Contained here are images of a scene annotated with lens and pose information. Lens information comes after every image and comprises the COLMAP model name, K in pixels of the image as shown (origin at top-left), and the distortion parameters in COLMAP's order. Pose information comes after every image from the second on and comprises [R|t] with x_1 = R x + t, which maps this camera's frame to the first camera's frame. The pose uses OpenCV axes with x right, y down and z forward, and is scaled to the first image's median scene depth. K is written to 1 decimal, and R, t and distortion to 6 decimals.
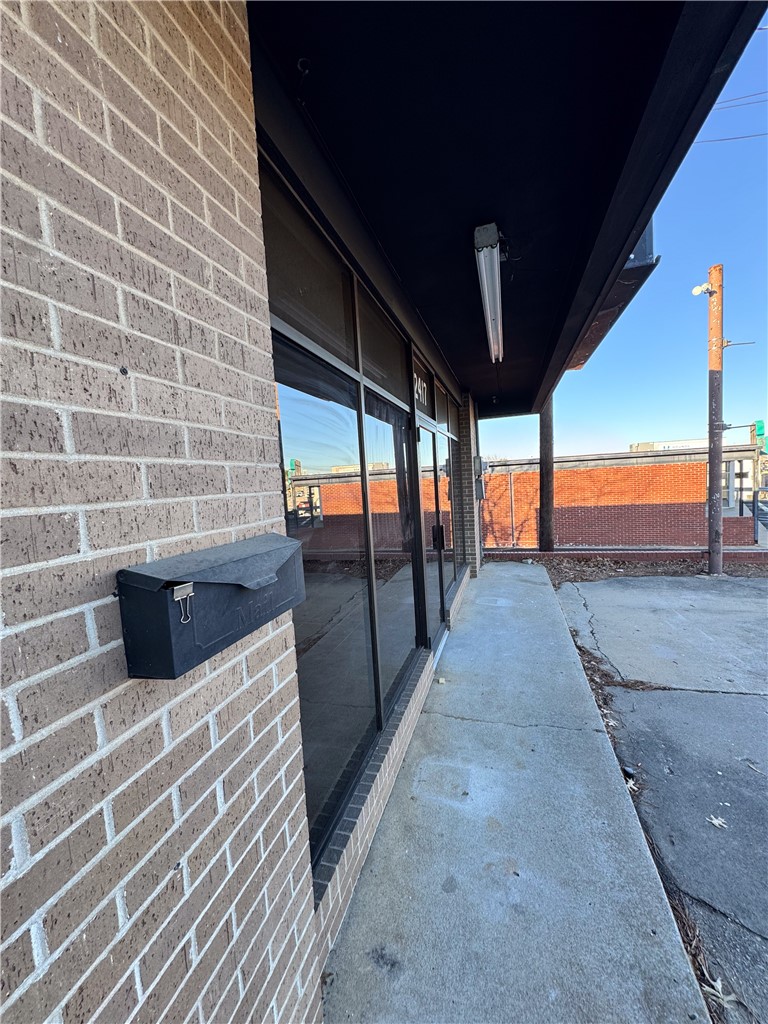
lens RADIAL K [[407.7, 0, 382.2], [0, 407.7, 511.0], [0, 0, 1]] dist [-0.005425, 0.000624]
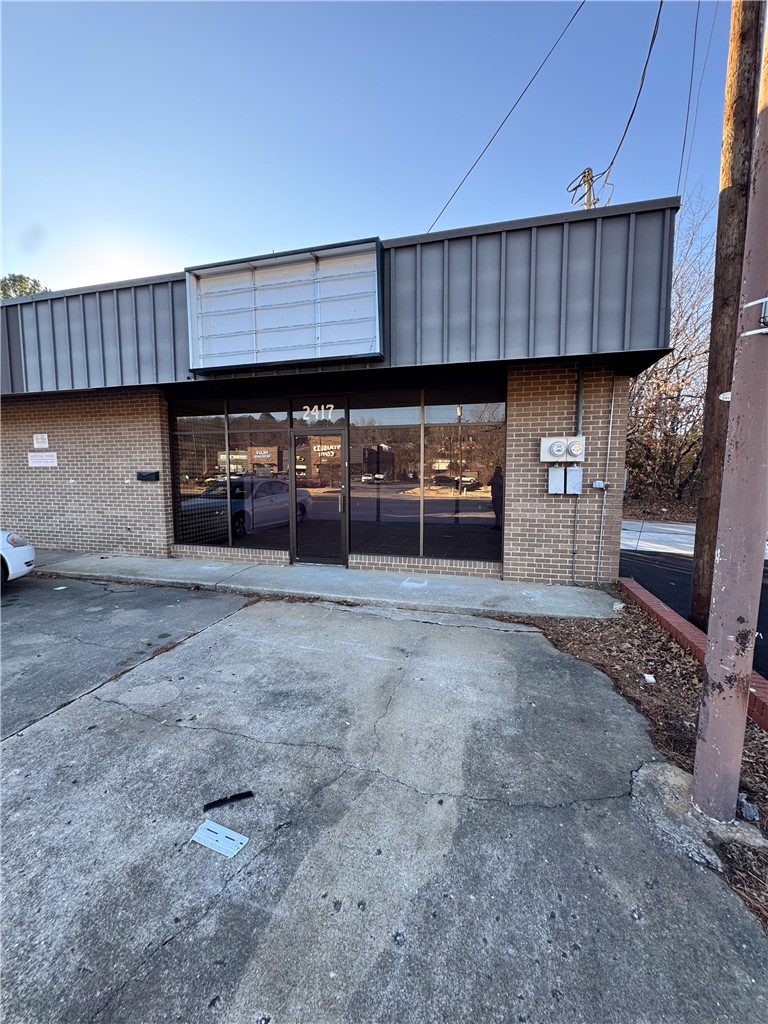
lens RADIAL K [[407.7, 0, 386.7], [0, 407.7, 509.5], [0, 0, 1]] dist [-0.005425, 0.000624]
pose [[0.037810, 0.148802, -0.988144, 1.587155], [-0.075293, 0.986464, 0.145668, -0.141097], [0.996444, 0.068893, 0.048502, 1.051740]]
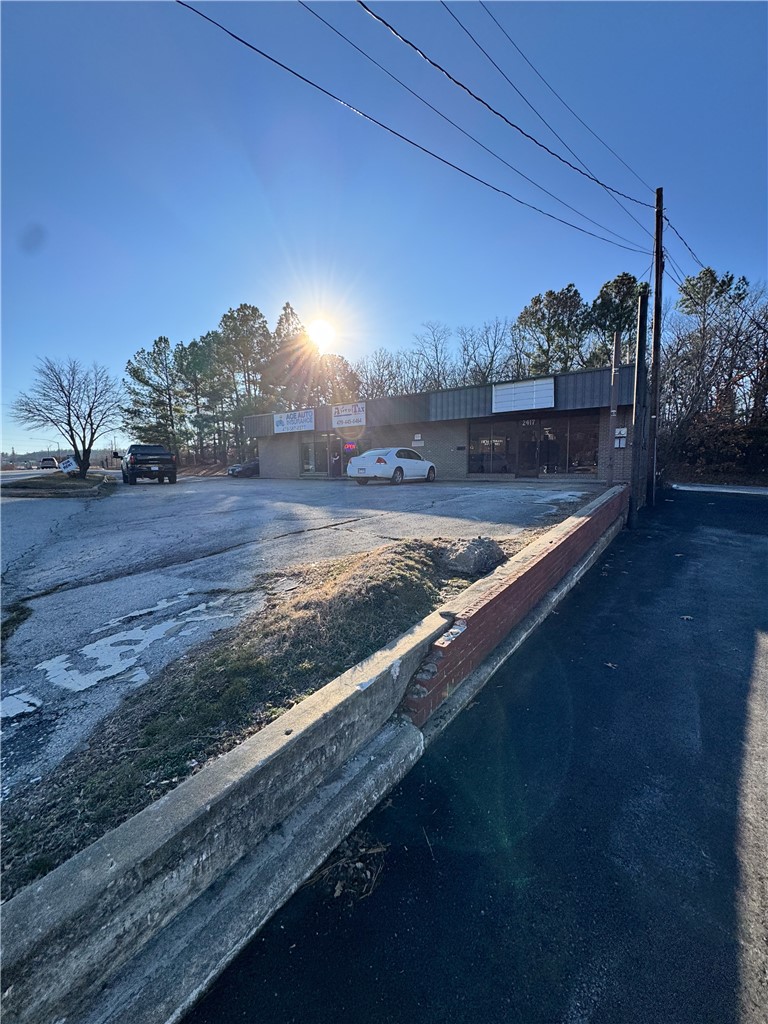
lens RADIAL K [[407.7, 0, 381.8], [0, 407.7, 511.6], [0, 0, 1]] dist [-0.005425, 0.000624]
pose [[-0.339894, 0.164278, -0.926005, 4.520125], [-0.039799, 0.981231, 0.188684, -0.090620], [0.939621, 0.100987, -0.326976, 0.896620]]
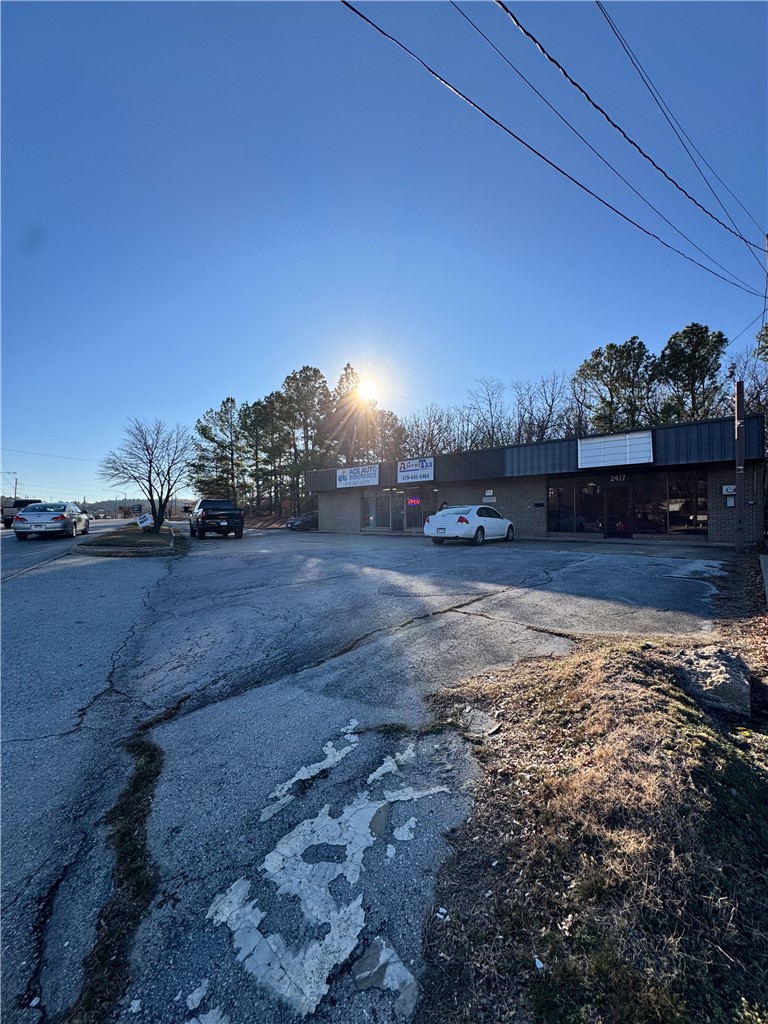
lens RADIAL K [[407.7, 0, 381.3], [0, 407.7, 511.5], [0, 0, 1]] dist [-0.005425, 0.000624]
pose [[-0.434441, 0.047162, -0.899465, 4.425777], [-0.038294, 0.996758, 0.070759, -0.131172], [0.899886, 0.065185, -0.431227, 0.527758]]
